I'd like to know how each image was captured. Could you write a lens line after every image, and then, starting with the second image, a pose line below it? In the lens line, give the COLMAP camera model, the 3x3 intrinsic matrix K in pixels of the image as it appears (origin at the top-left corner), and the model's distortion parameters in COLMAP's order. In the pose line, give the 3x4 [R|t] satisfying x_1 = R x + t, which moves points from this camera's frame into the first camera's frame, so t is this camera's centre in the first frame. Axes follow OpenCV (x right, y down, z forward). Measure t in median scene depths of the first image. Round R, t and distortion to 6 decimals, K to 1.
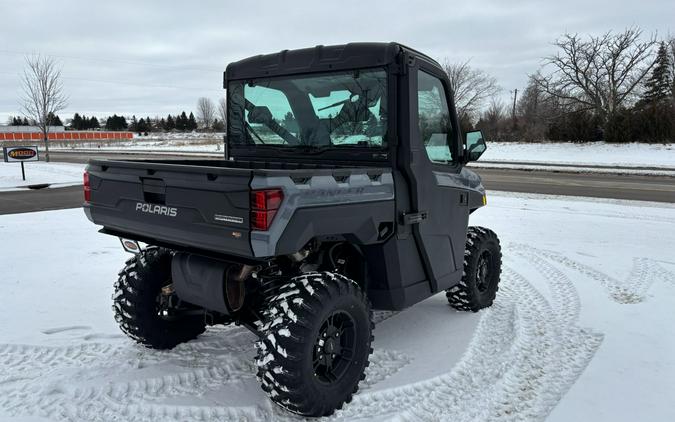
lens RADIAL K [[510.9, 0, 359.4], [0, 510.9, 224.8], [0, 0, 1]] dist [0.032192, -0.012822]
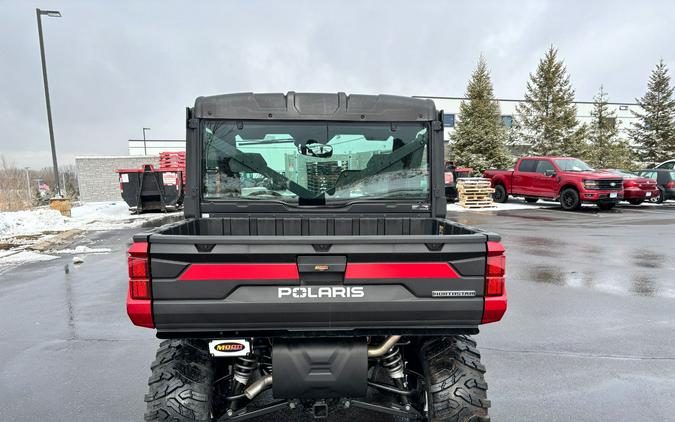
lens RADIAL K [[510.9, 0, 341.5], [0, 510.9, 251.5], [0, 0, 1]] dist [0.032192, -0.012822]
pose [[0.764837, -0.108129, 0.635085, -0.884359], [0.110138, 0.993247, 0.036470, -0.120811], [-0.634739, 0.042054, 0.771581, 0.364423]]
